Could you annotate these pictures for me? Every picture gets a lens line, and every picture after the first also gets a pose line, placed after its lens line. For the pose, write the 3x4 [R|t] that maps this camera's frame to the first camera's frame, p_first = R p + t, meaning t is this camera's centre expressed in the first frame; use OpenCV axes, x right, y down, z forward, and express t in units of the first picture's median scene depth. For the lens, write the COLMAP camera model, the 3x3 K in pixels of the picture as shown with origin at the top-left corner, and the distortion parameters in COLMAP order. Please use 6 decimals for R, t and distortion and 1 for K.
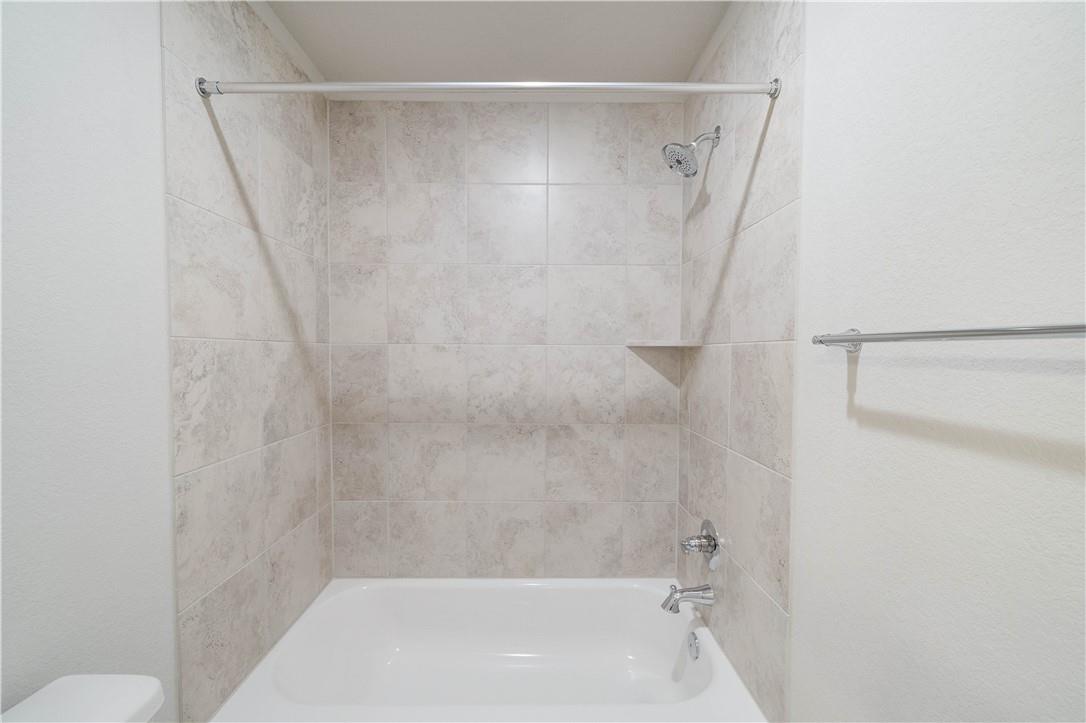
lens RADIAL K [[418.5, 0, 539.1], [0, 418.5, 361.2], [0, 0, 1]] dist [-0.000402, 0.000131]
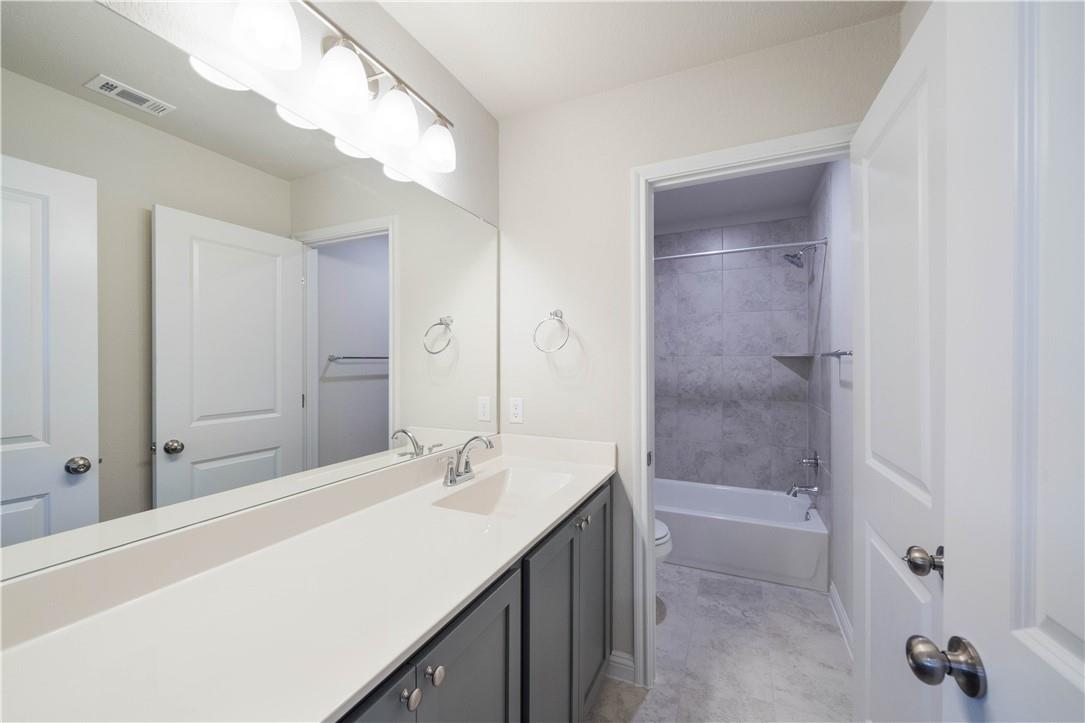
lens RADIAL K [[418.1, 0, 538.0], [0, 418.1, 361.8], [0, 0, 1]] dist [-0.000402, 0.000131]
pose [[0.898089, -0.004857, -0.439788, 0.097114], [-0.005033, 0.999760, -0.021319, 0.028467], [0.439786, 0.021360, 0.897849, -1.003796]]
